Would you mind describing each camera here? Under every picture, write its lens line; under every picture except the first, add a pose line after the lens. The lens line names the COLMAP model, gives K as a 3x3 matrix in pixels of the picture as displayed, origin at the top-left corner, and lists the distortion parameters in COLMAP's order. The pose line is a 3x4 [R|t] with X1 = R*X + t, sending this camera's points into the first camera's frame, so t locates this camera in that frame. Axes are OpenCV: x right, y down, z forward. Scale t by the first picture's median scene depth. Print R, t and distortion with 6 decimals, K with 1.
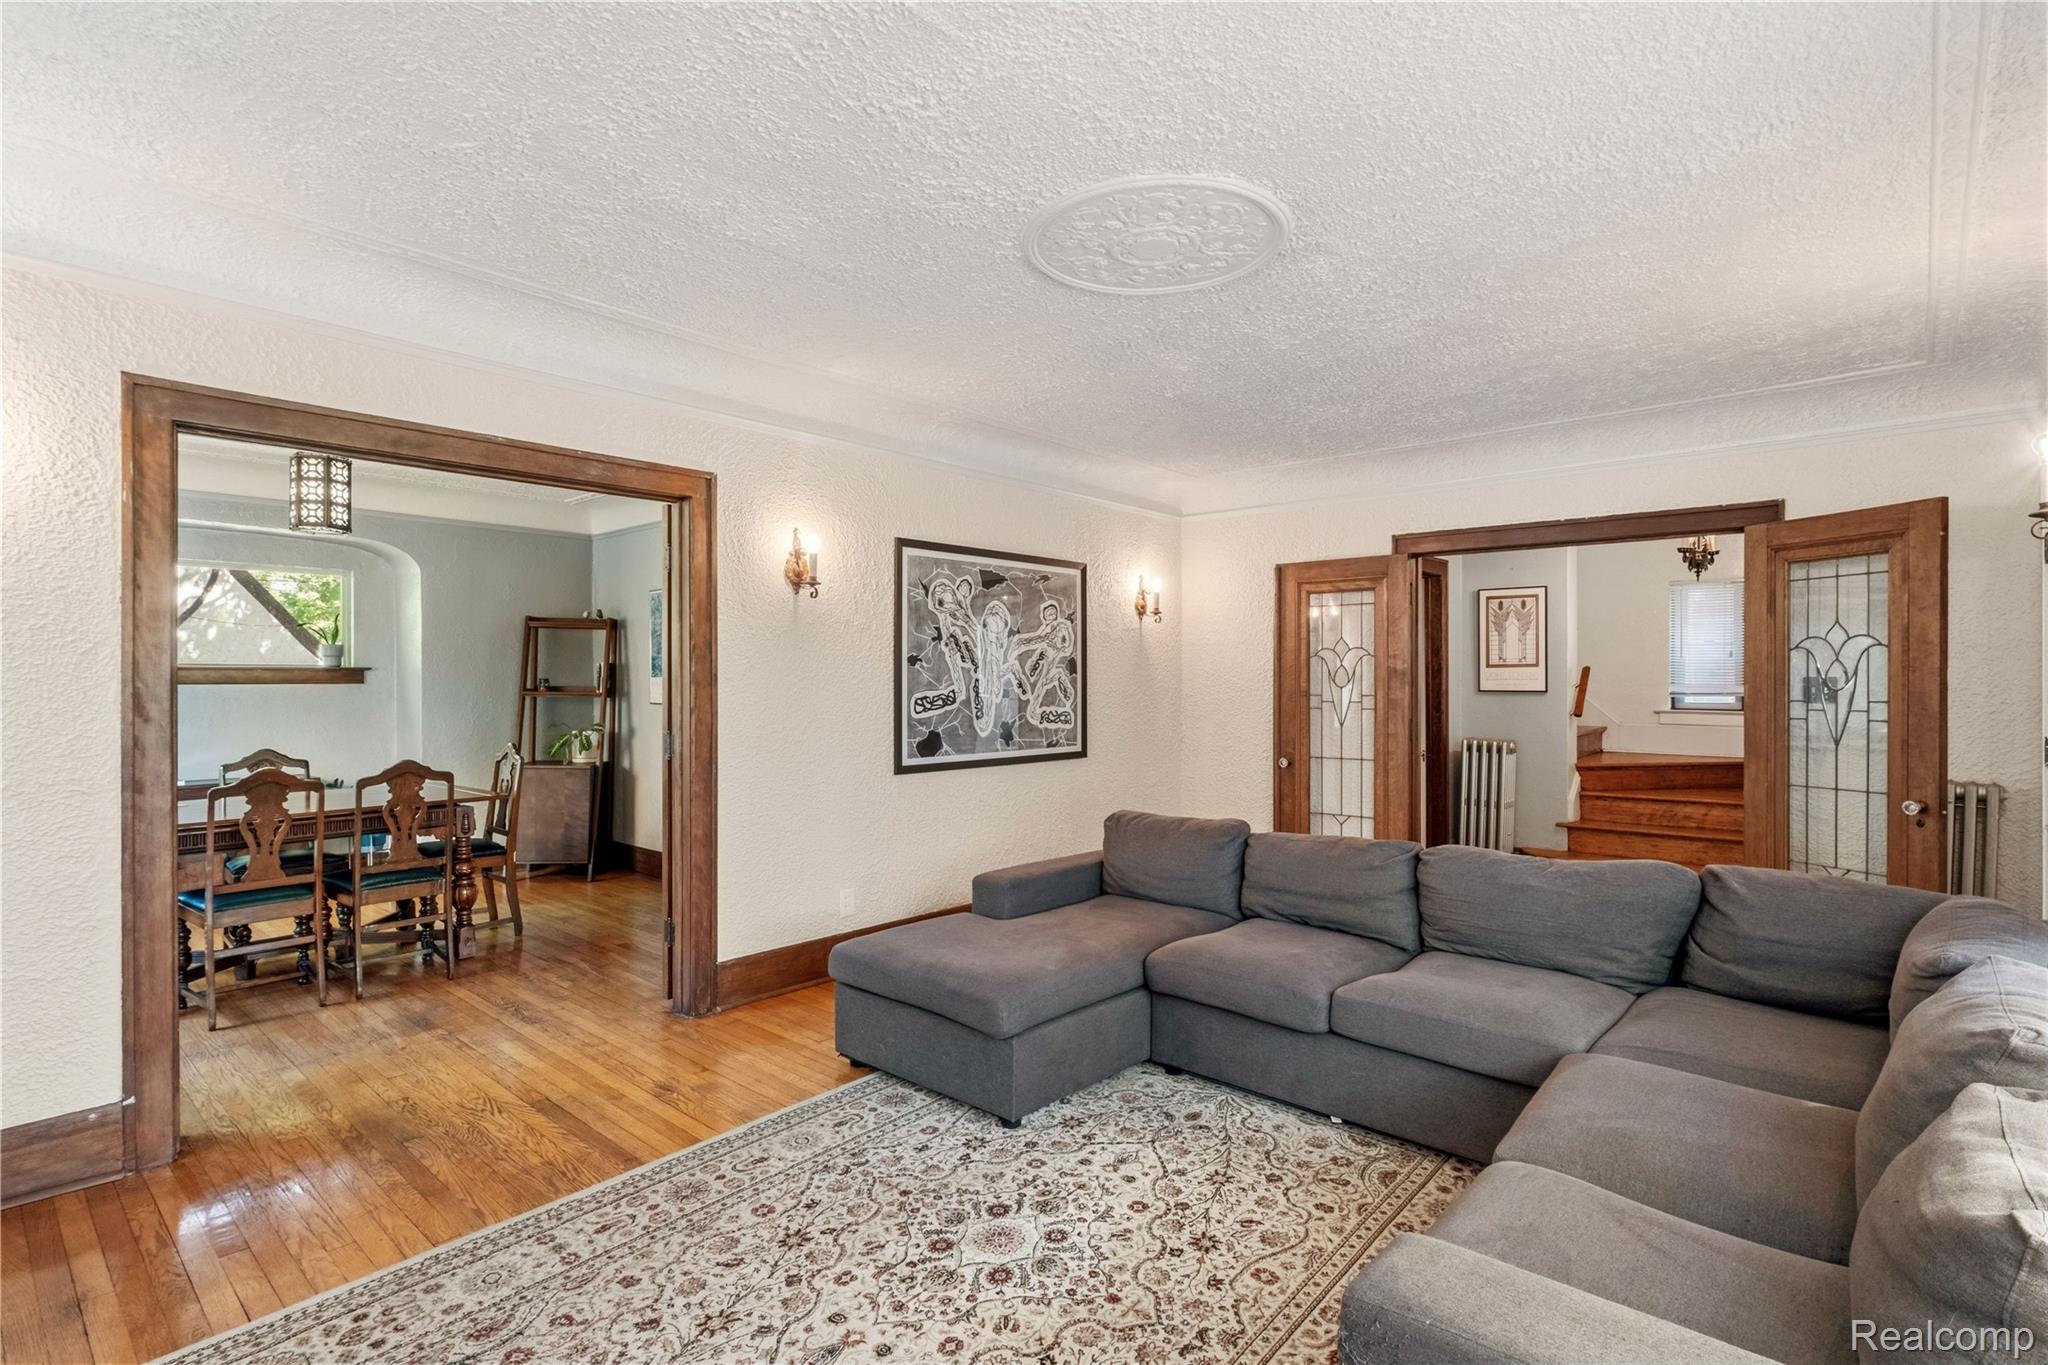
lens RADIAL K [[981.3, 0, 1022.1], [0, 981.3, 687.3], [0, 0, 1]] dist [-0.001729, 0.000525]
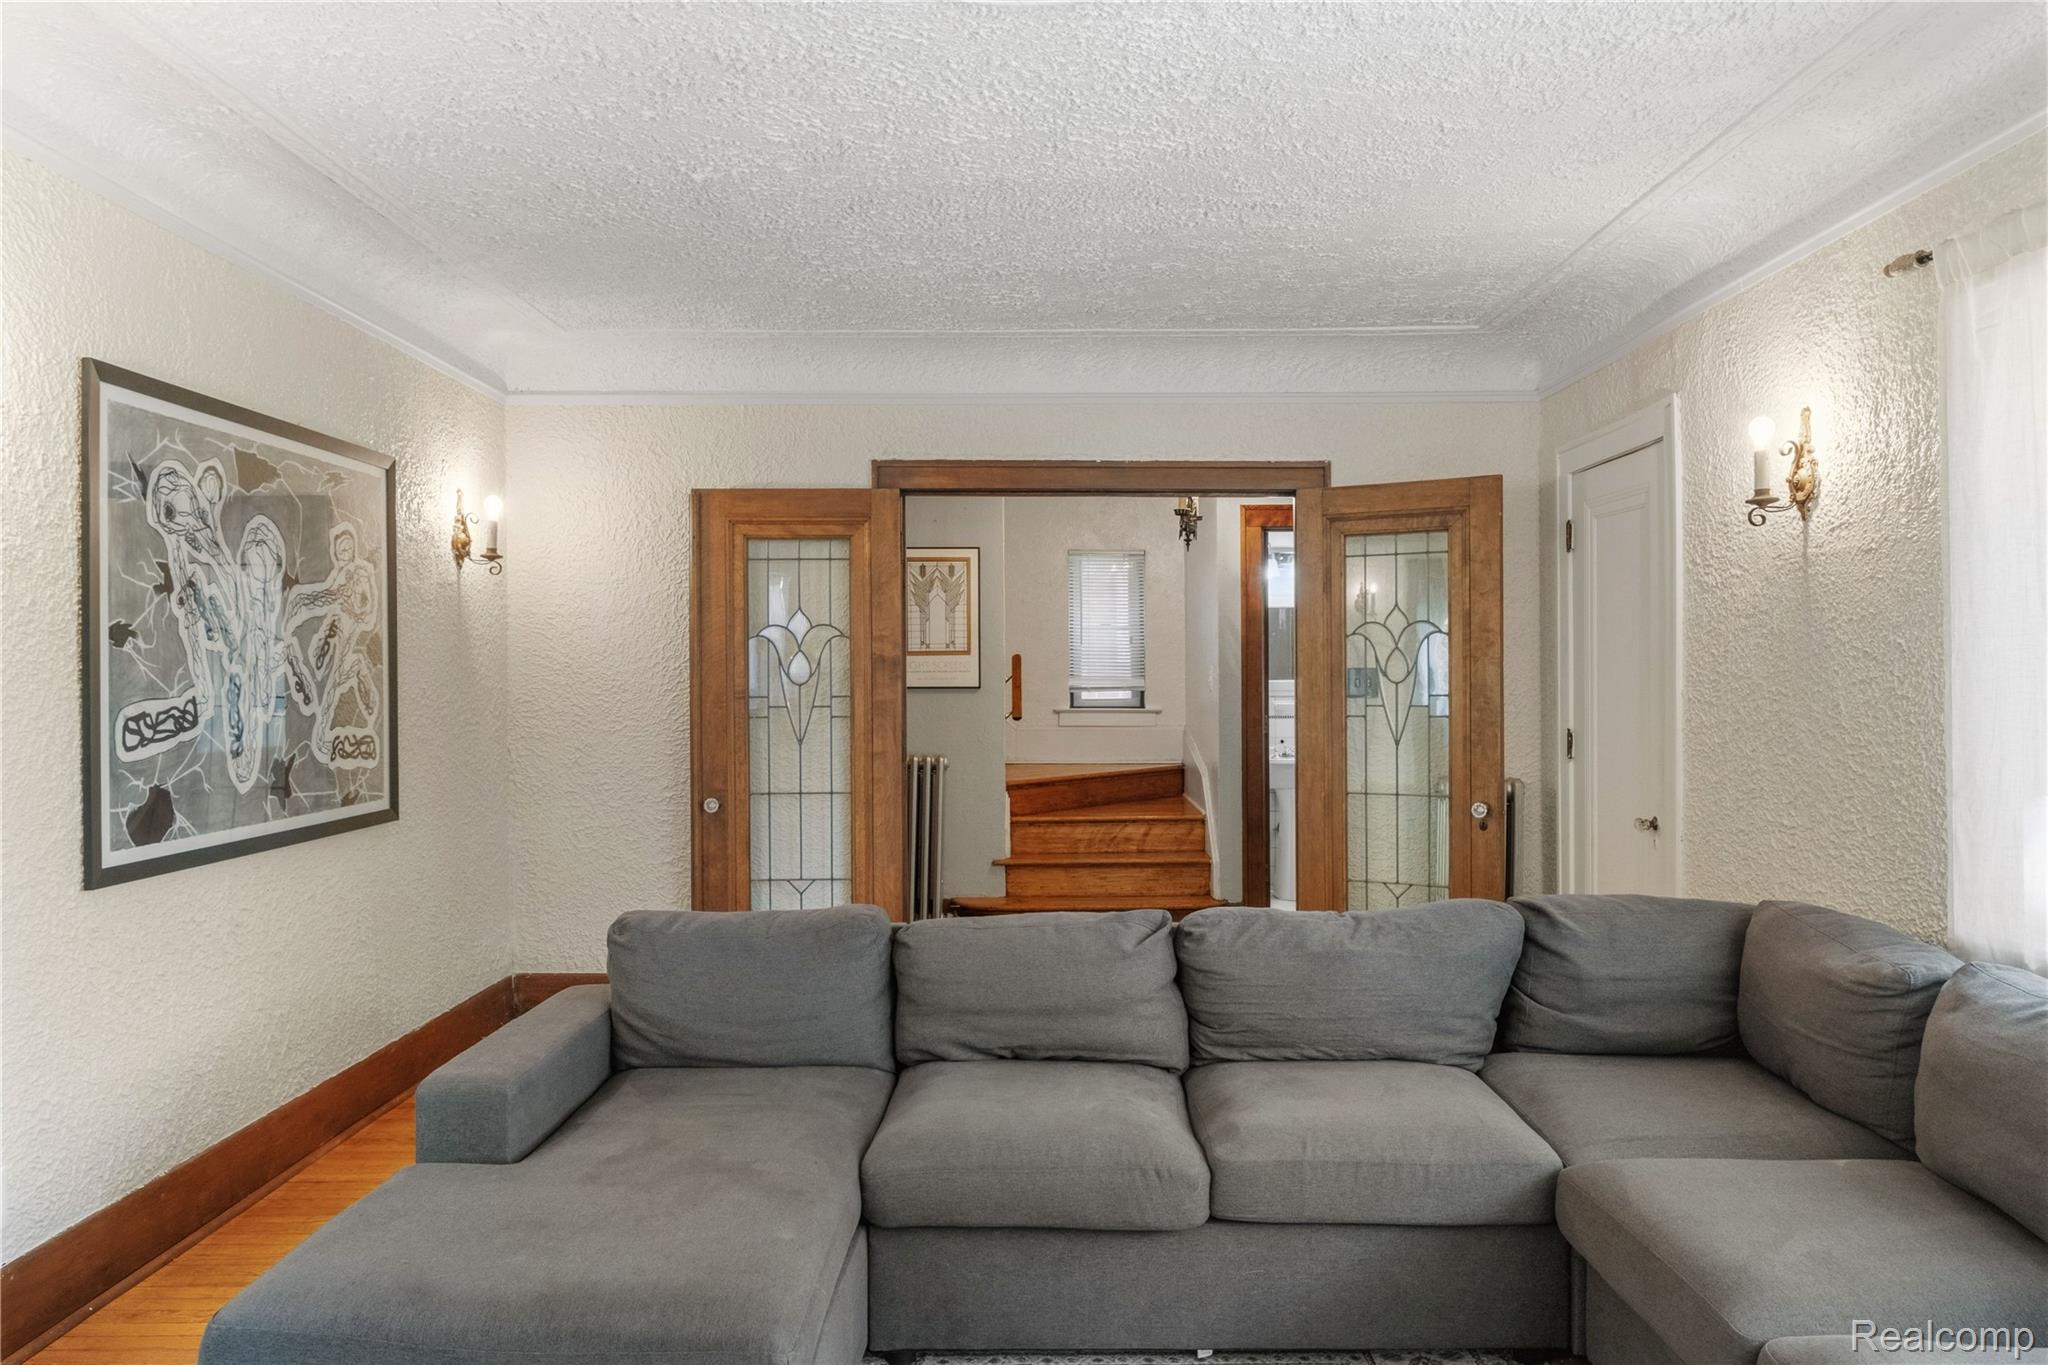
lens RADIAL K [[1425.9, 0, 1023.7], [0, 1425.9, 682.8], [0, 0, 1]] dist [0.003203, -0.002582]
pose [[0.745365, -0.008475, 0.666602, -0.229952], [0.008576, 0.999958, 0.003124, -0.003325], [-0.666601, 0.003388, 0.745407, 0.219752]]
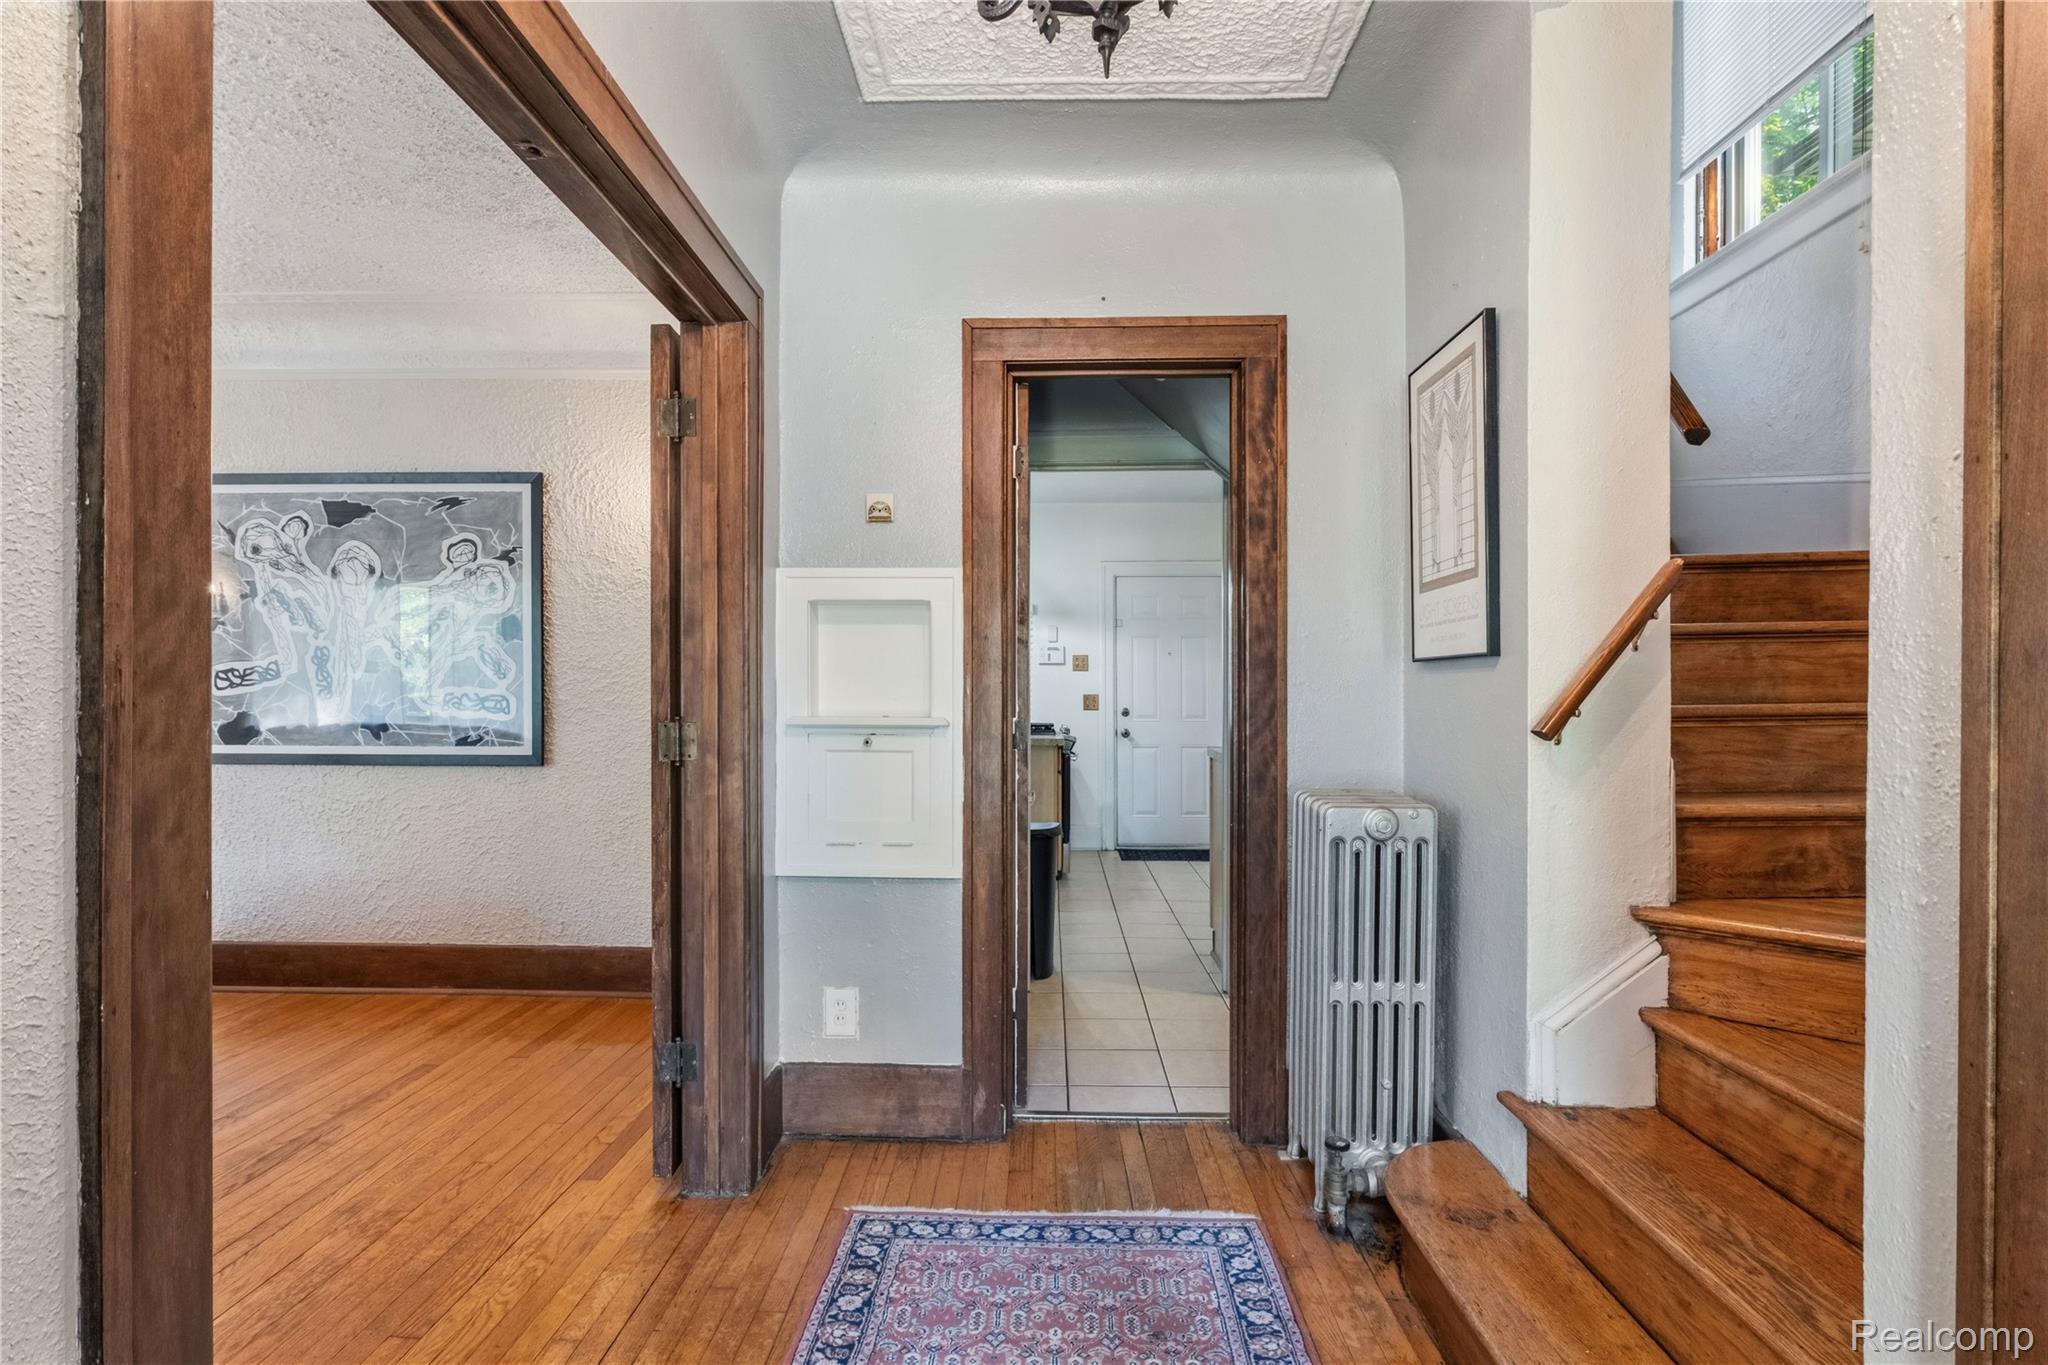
lens RADIAL K [[1065.0, 0, 1016.5], [0, 1065.0, 692.6], [0, 0, 1]] dist [-0.000954, -0.000109]
pose [[0.638782, 0.003743, -0.769379, 0.947450], [-0.008675, 0.999960, -0.002337, 0.024547], [0.769339, 0.008168, 0.638788, 0.911756]]
